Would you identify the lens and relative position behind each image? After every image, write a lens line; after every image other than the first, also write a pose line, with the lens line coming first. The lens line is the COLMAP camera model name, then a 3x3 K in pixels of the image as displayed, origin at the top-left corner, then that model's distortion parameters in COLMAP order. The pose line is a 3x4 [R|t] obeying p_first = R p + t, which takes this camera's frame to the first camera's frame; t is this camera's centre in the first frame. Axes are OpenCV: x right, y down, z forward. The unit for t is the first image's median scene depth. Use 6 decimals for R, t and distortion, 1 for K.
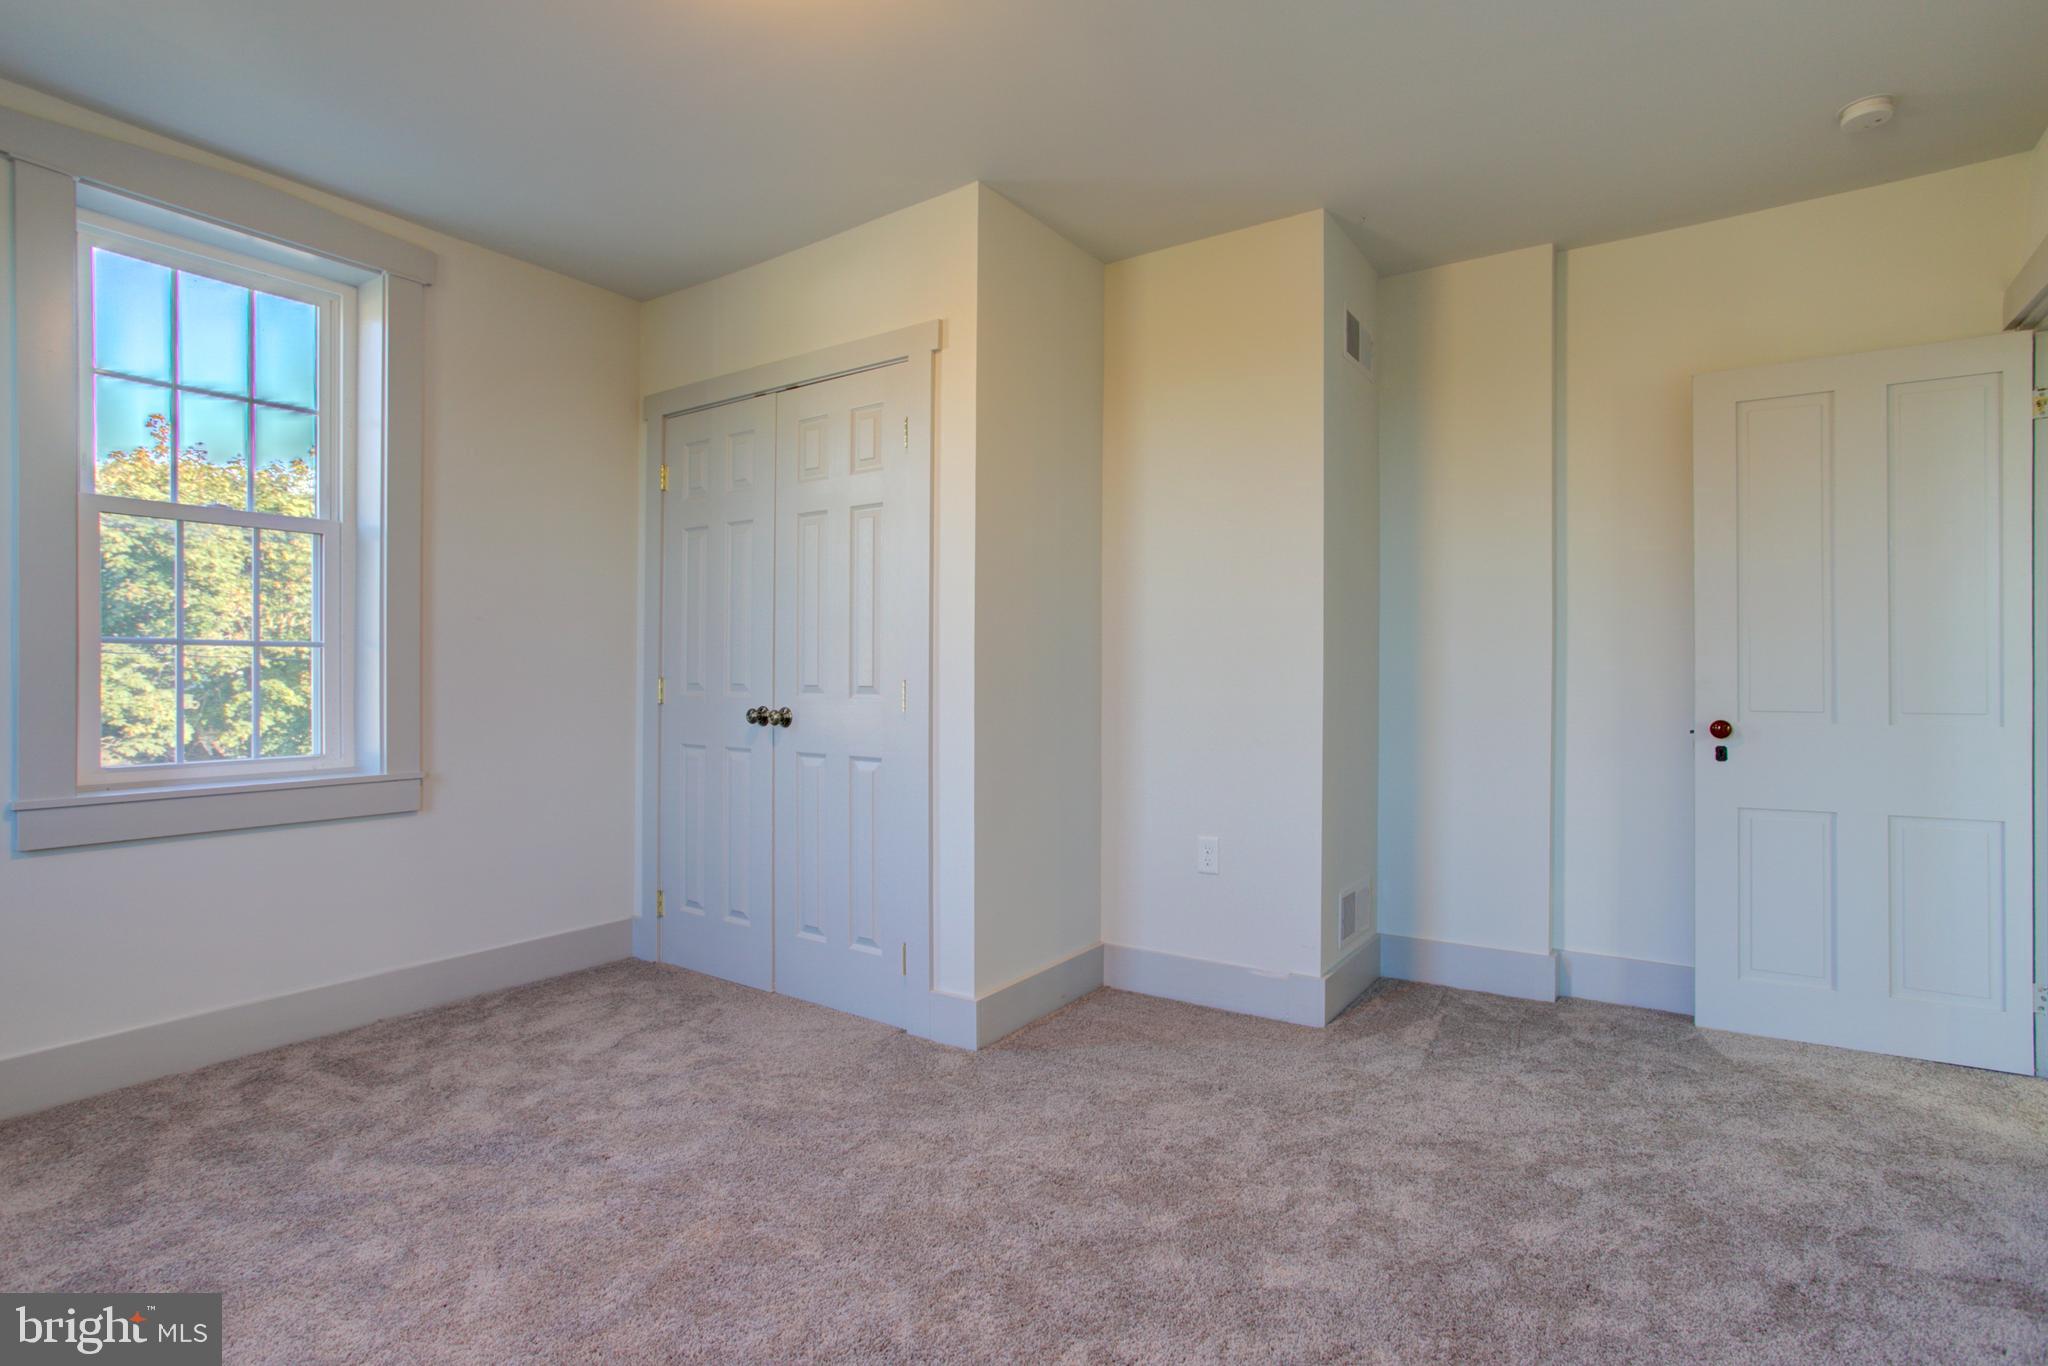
lens RADIAL K [[1019.1, 0, 1024.0], [0, 1019.1, 683.0], [0, 0, 1]] dist [0.001086, 0.000729]
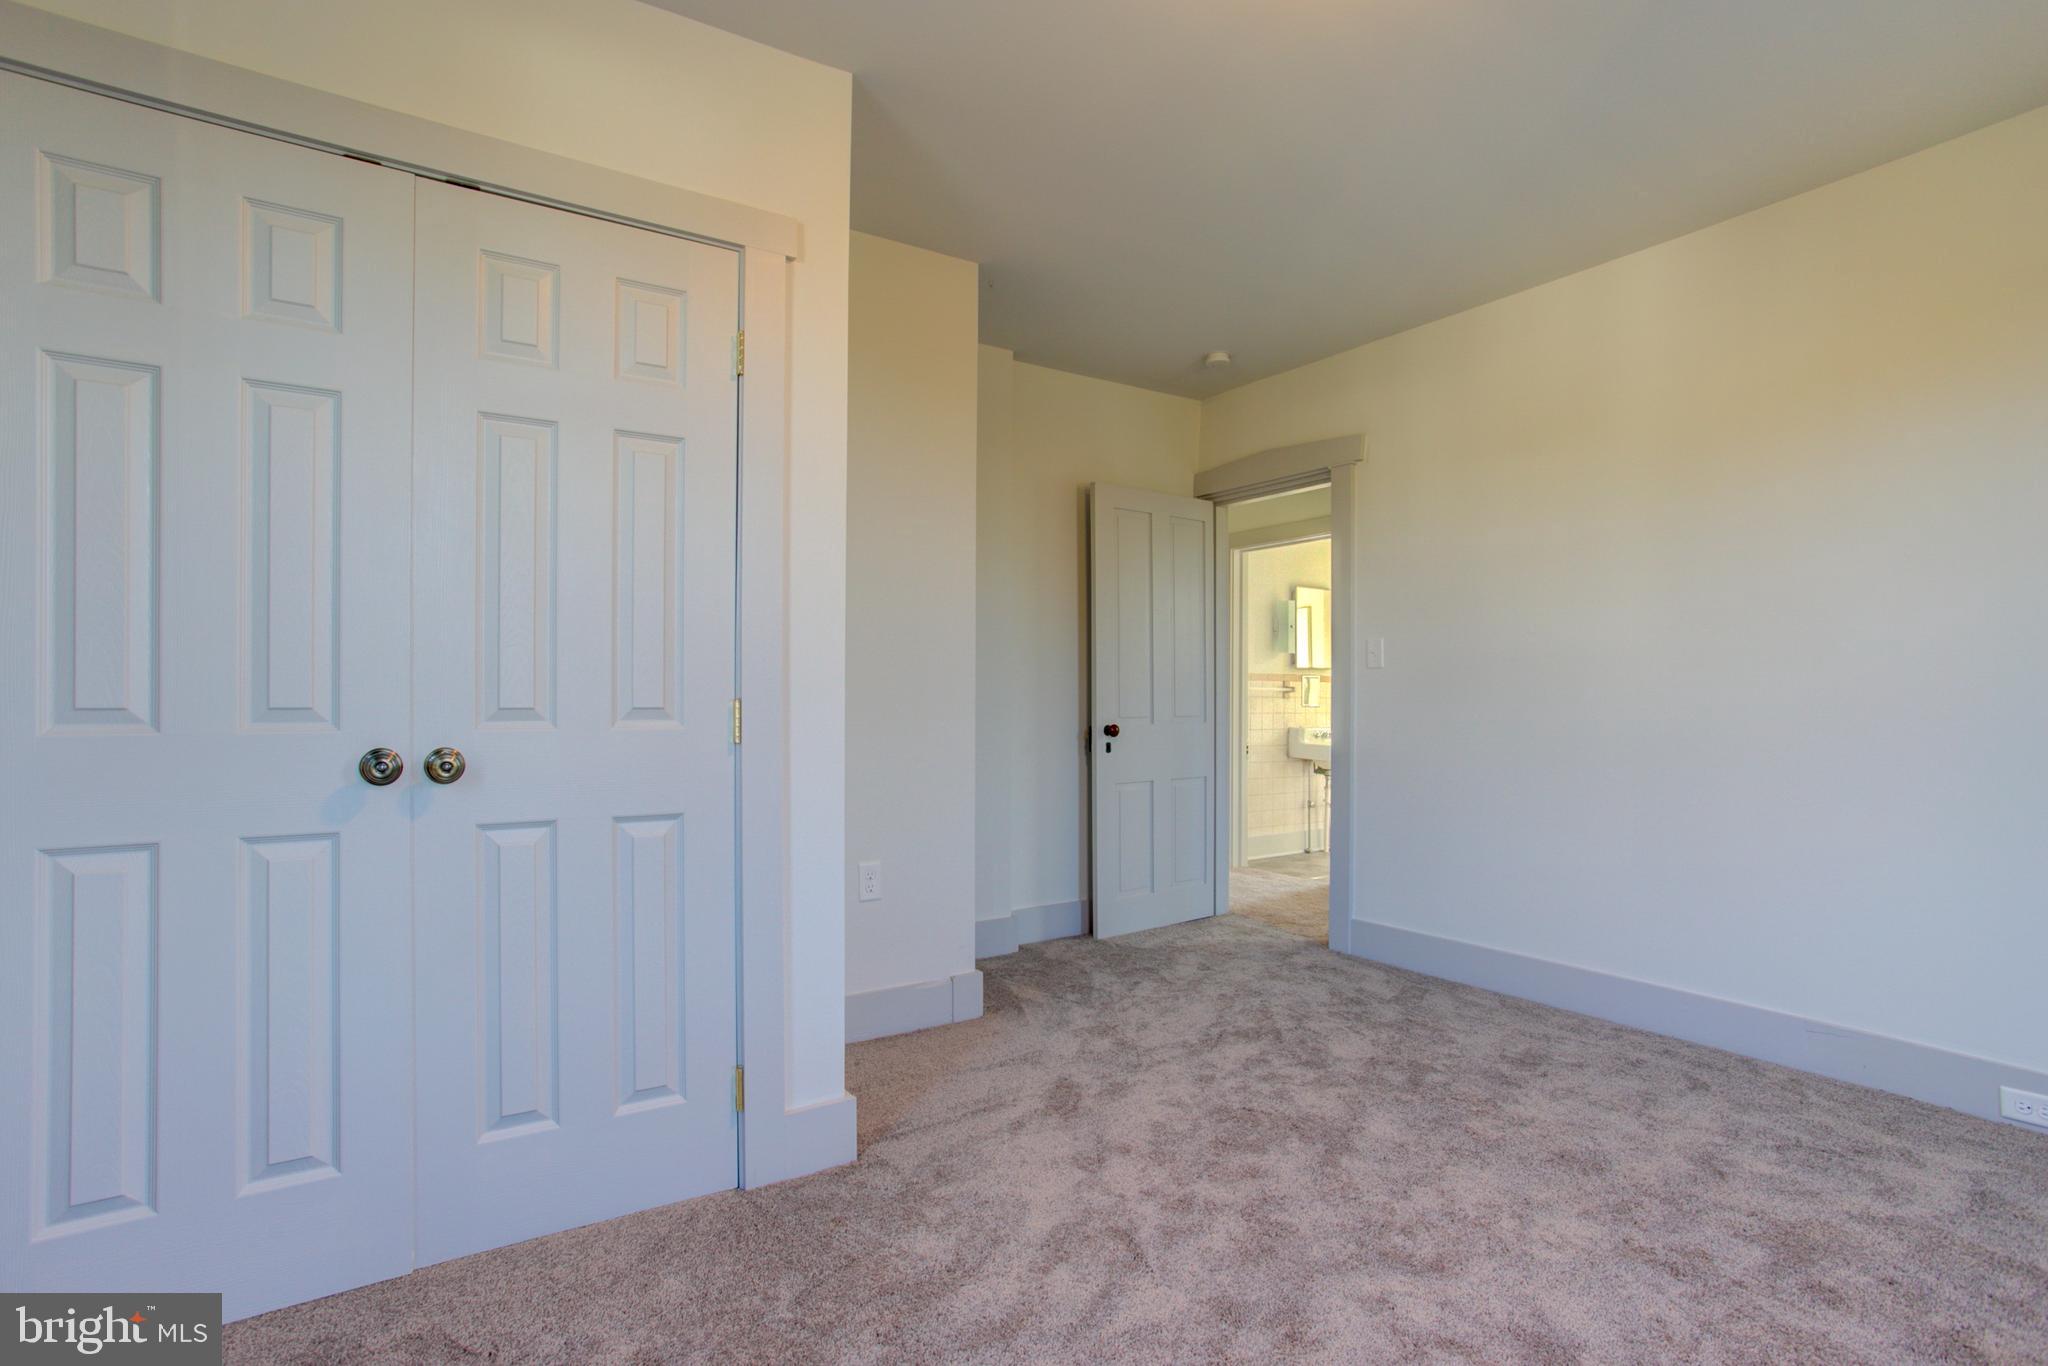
lens RADIAL K [[1060.5, 0, 1020.2], [0, 1060.5, 705.3], [0, 0, 1]] dist [-0.015532, 0.000631]
pose [[0.349646, -0.008772, 0.936841, -0.708822], [0.001528, 0.999960, 0.008793, -0.004117], [-0.936880, -0.001643, 0.349646, 0.533289]]
